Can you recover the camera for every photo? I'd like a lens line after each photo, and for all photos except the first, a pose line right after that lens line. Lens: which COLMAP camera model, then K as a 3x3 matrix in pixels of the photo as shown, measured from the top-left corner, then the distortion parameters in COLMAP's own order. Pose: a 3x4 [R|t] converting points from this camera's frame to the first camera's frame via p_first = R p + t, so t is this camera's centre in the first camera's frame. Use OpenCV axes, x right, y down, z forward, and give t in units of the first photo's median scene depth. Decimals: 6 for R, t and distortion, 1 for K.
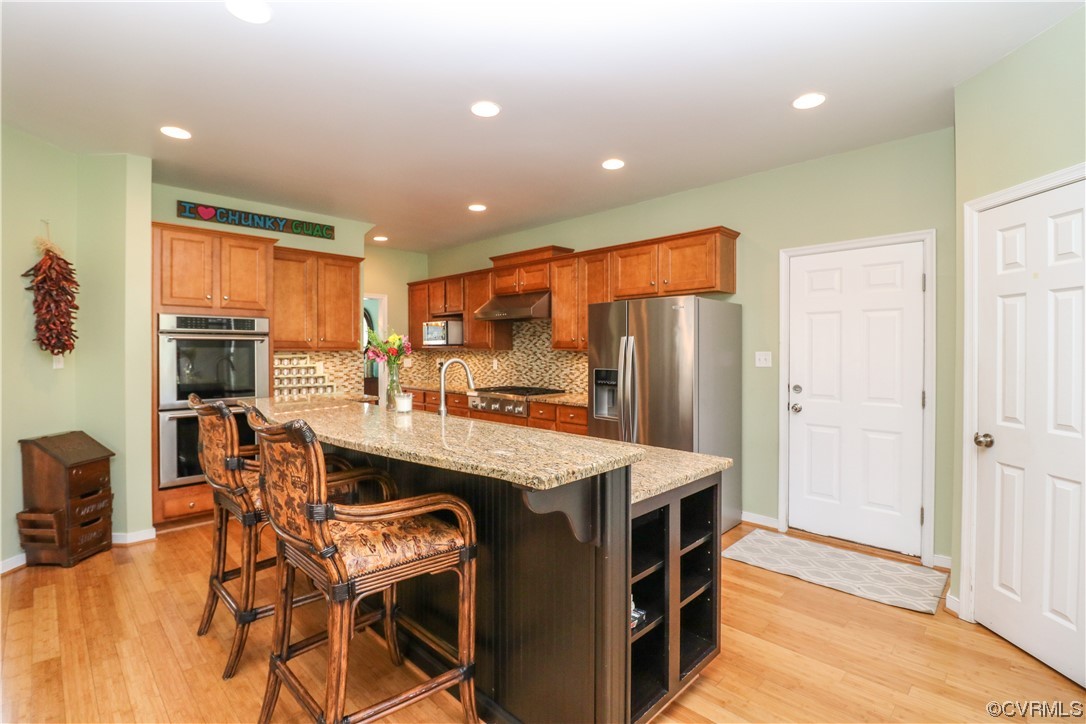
lens RADIAL K [[502.3, 0, 537.0], [0, 502.3, 356.7], [0, 0, 1]] dist [-0.001973, -0.011764]
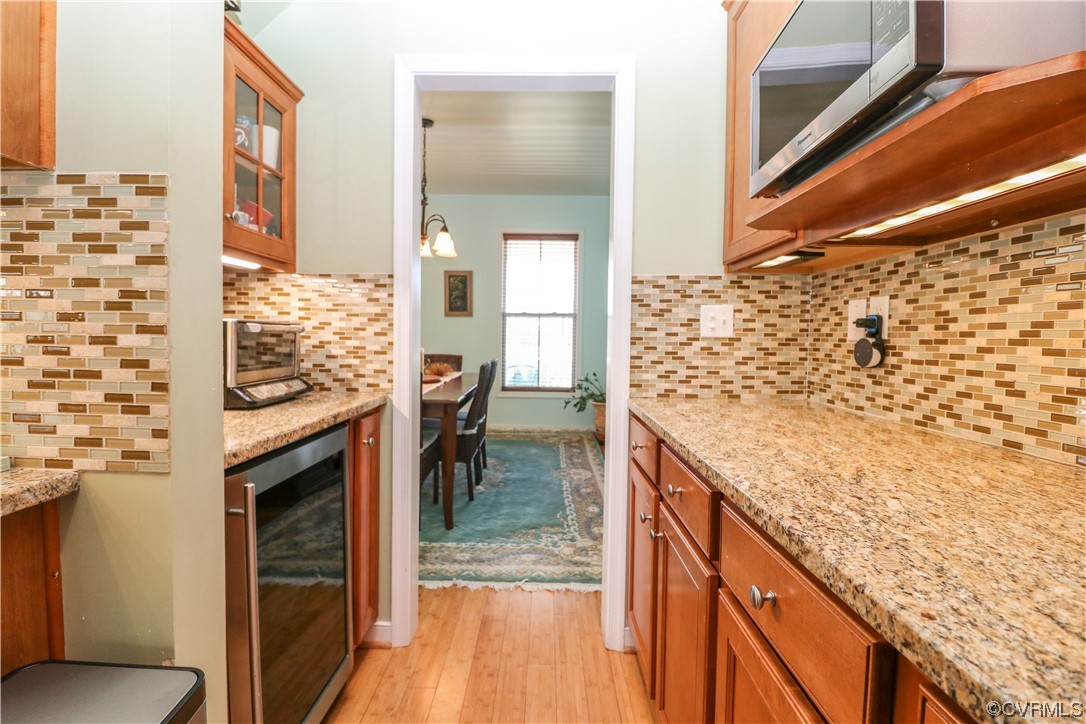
lens RADIAL K [[502.3, 0, 537.0], [0, 502.3, 356.7], [0, 0, 1]] dist [-0.001973, -0.011764]
pose [[0.695928, 0.039614, -0.717018, -0.204068], [-0.024499, 0.999206, 0.031426, 0.035504], [0.717694, -0.004304, 0.696346, 1.116109]]
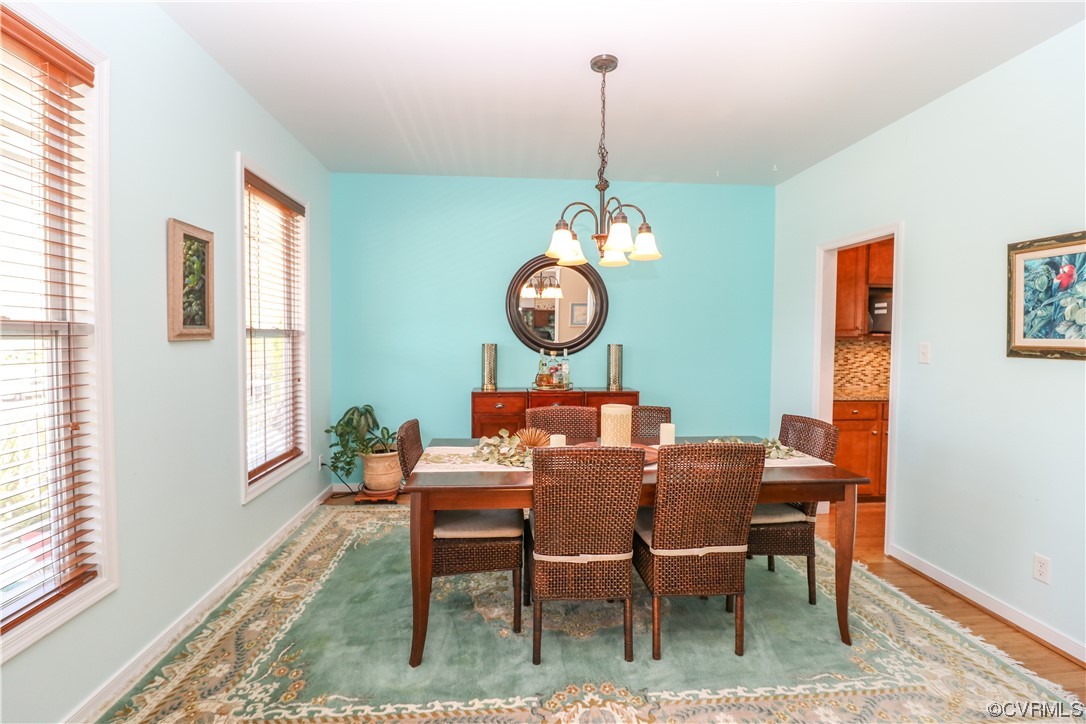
lens RADIAL K [[516.4, 0, 547.7], [0, 516.4, 346.6], [0, 0, 1]] dist [-0.002343, -0.000807]
pose [[0.640253, -0.008465, 0.768118, -1.384243], [0.003291, 0.999960, 0.008276, -0.014881], [-0.768157, -0.002771, 0.640255, 1.233445]]
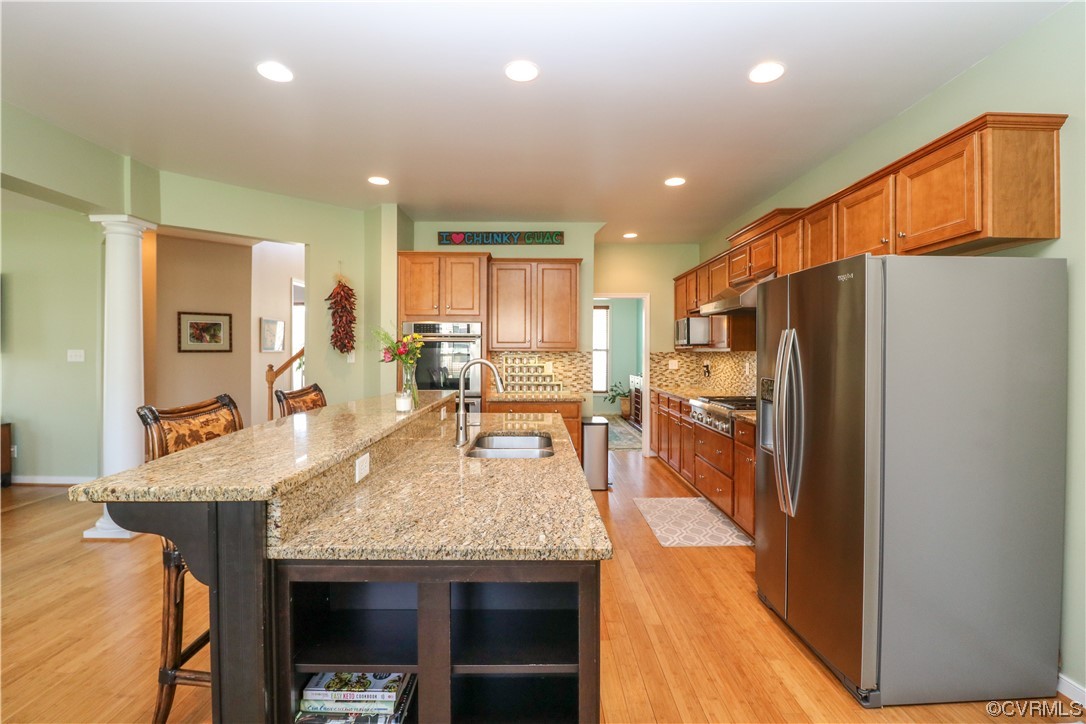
lens RADIAL K [[502.3, 0, 537.0], [0, 502.3, 356.7], [0, 0, 1]] dist [-0.001973, -0.011764]
pose [[0.710272, 0.009918, -0.703857, 0.316561], [-0.012156, 0.999924, 0.001823, -0.001910], [0.703822, 0.007262, 0.710339, 0.243807]]
